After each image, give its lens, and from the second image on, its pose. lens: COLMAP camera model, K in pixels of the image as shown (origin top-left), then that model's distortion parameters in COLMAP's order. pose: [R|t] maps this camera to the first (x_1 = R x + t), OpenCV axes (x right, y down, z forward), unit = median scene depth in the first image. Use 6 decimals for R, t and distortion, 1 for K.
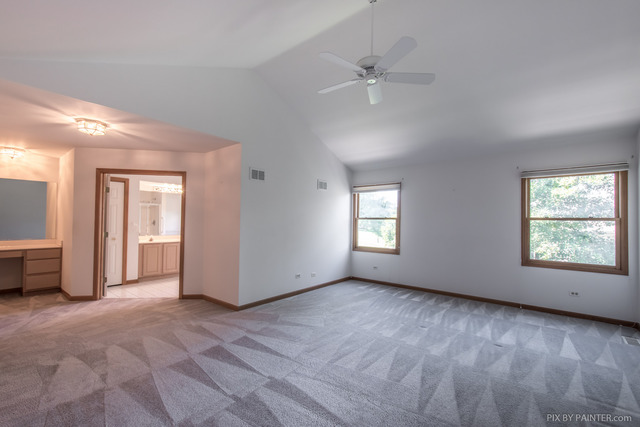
lens RADIAL K [[284.1, 0, 332.8], [0, 284.1, 216.8], [0, 0, 1]] dist [0.000203, -0.000641]
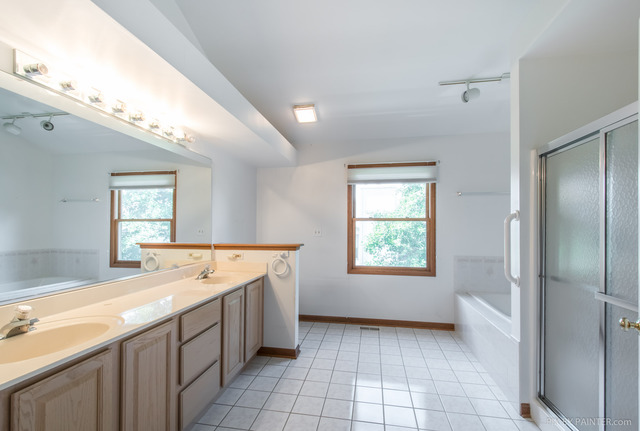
lens RADIAL K [[283.4, 0, 306.8], [0, 283.4, 225.0], [0, 0, 1]] dist [0.013168, 0.000743]
pose [[0.888089, -0.014311, 0.459449, -0.649585], [0.005625, 0.999779, 0.020269, 0.010167], [-0.459637, -0.015416, 0.887973, 0.866392]]
